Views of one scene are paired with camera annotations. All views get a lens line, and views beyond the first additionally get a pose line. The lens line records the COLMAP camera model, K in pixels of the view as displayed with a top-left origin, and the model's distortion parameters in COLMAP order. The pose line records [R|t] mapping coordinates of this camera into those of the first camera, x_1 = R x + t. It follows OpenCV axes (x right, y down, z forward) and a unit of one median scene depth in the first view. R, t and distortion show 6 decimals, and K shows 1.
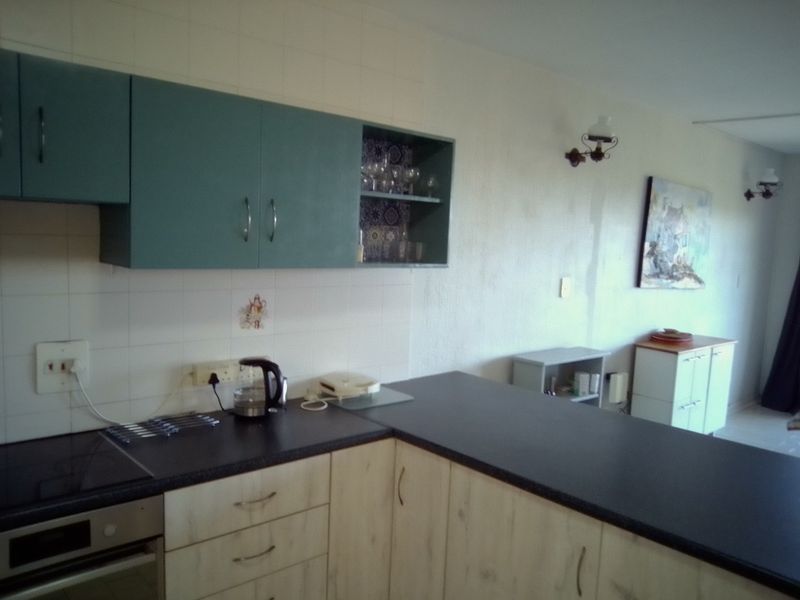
lens RADIAL K [[638.8, 0, 406.2], [0, 638.8, 303.9], [0, 0, 1]] dist [0.009784, -0.049936]
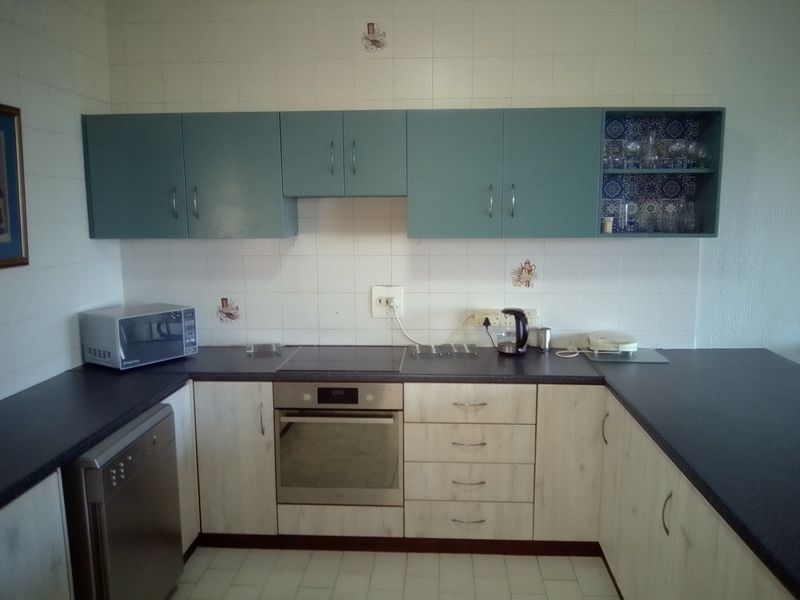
lens RADIAL K [[638.8, 0, 406.2], [0, 638.8, 303.9], [0, 0, 1]] dist [0.009784, -0.049936]
pose [[0.697609, 0.060494, -0.713920, 0.537406], [-0.041349, 0.998168, 0.044175, 0.027968], [0.715284, -0.001297, 0.698833, -0.053997]]
